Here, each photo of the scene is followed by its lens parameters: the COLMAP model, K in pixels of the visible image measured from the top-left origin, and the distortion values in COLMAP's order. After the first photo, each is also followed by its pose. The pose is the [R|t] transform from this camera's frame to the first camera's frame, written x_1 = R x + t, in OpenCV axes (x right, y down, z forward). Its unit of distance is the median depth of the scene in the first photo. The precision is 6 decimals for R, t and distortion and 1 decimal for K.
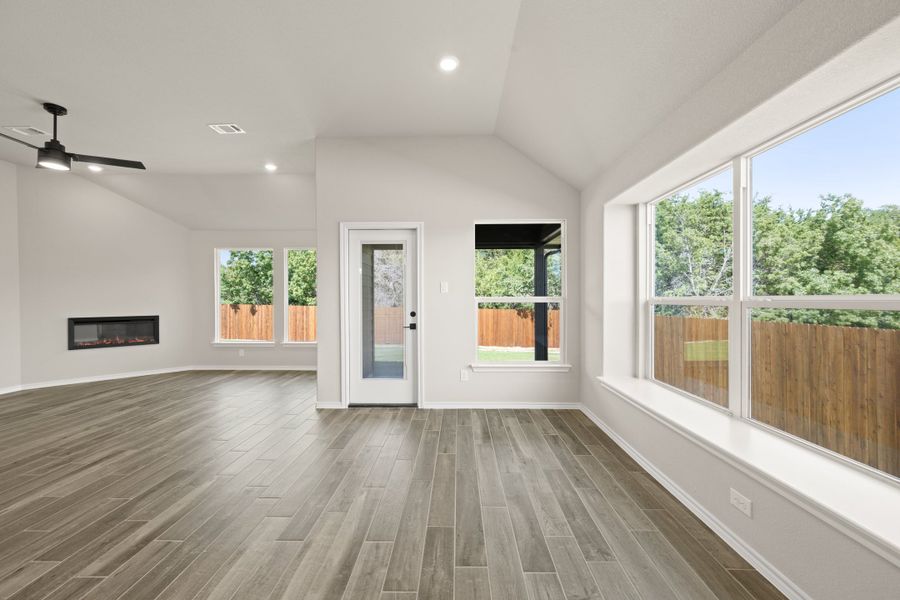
lens RADIAL K [[350.0, 0, 453.4], [0, 350.0, 300.1], [0, 0, 1]] dist [-0.001102, -0.000093]
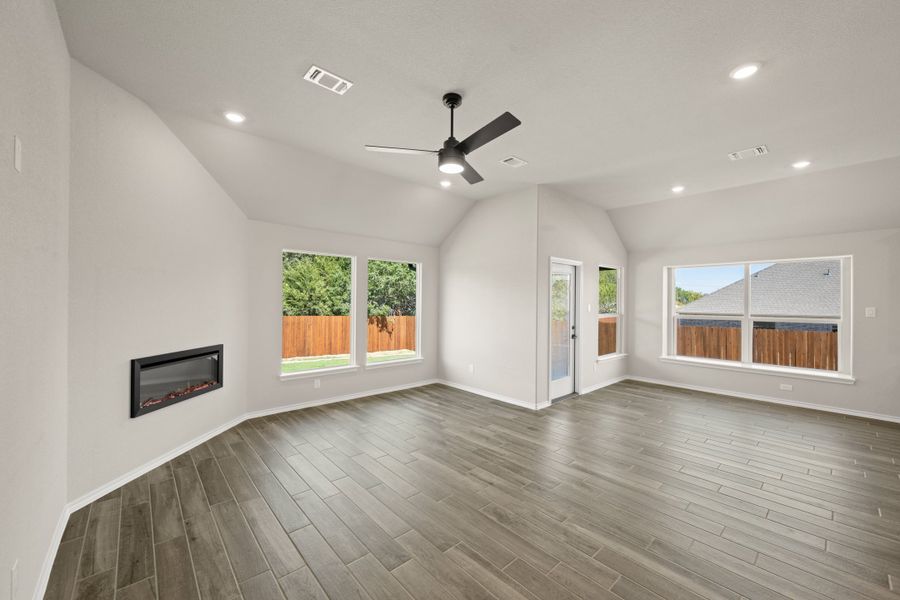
lens RADIAL K [[350.0, 0, 451.0], [0, 350.0, 300.6], [0, 0, 1]] dist [-0.001102, -0.000093]
pose [[0.733076, 0.009996, 0.680073, -1.540416], [-0.007224, 0.999950, -0.006910, -0.057163], [-0.680108, 0.000153, 0.733112, 0.351957]]
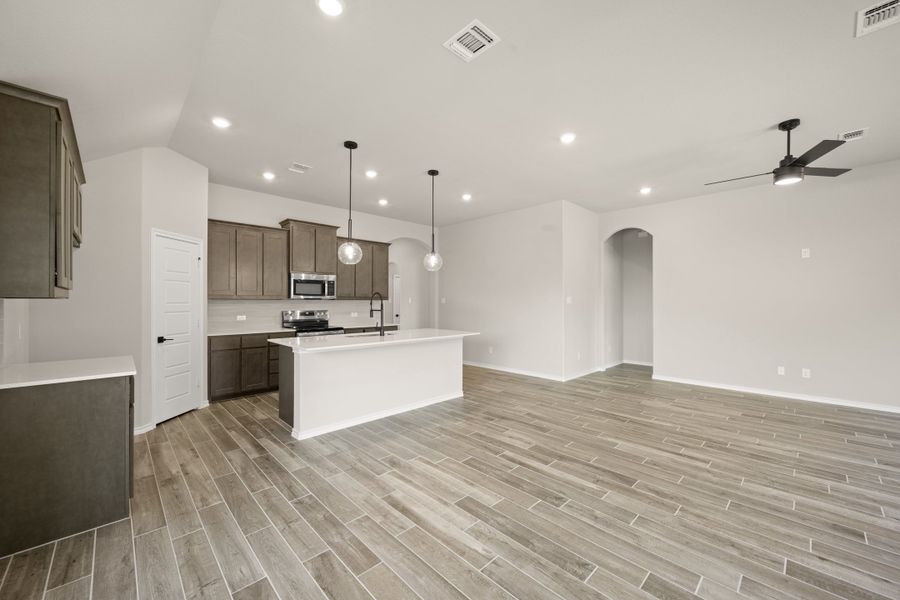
lens RADIAL K [[350.0, 0, 450.8], [0, 350.0, 299.4], [0, 0, 1]] dist [-0.001102, -0.000093]
pose [[-0.710811, -0.000645, -0.703383, 0.239428], [-0.000822, 1.000000, -0.000086, -0.034621], [0.703383, 0.000517, -0.710811, 0.934108]]
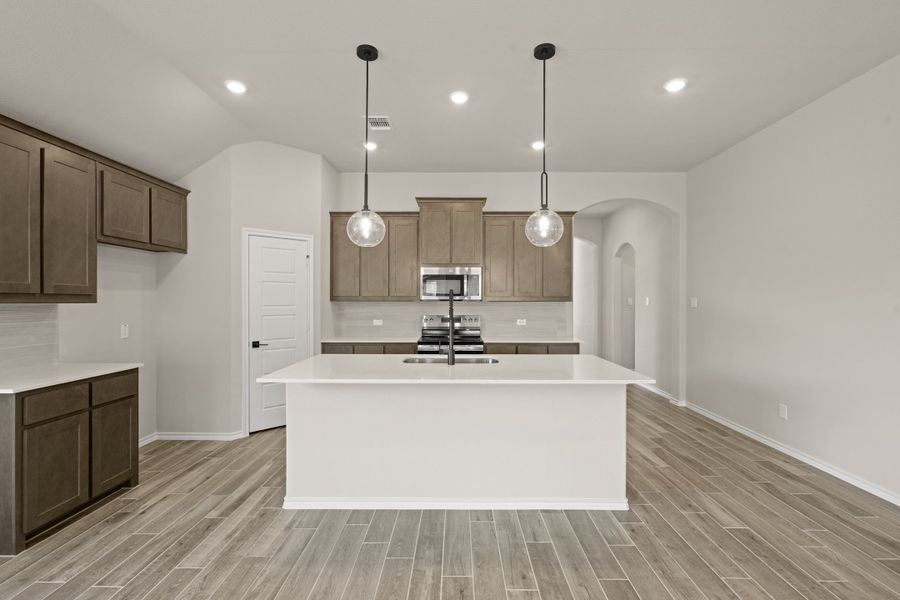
lens RADIAL K [[403.4, 0, 449.6], [0, 403.4, 298.2], [0, 0, 1]] dist [0.000970, -0.000230]
pose [[-0.999985, 0.003288, -0.004278, -0.430405], [0.003291, 0.999994, -0.000597, -0.042264], [0.004276, -0.000611, -0.999991, 0.727403]]
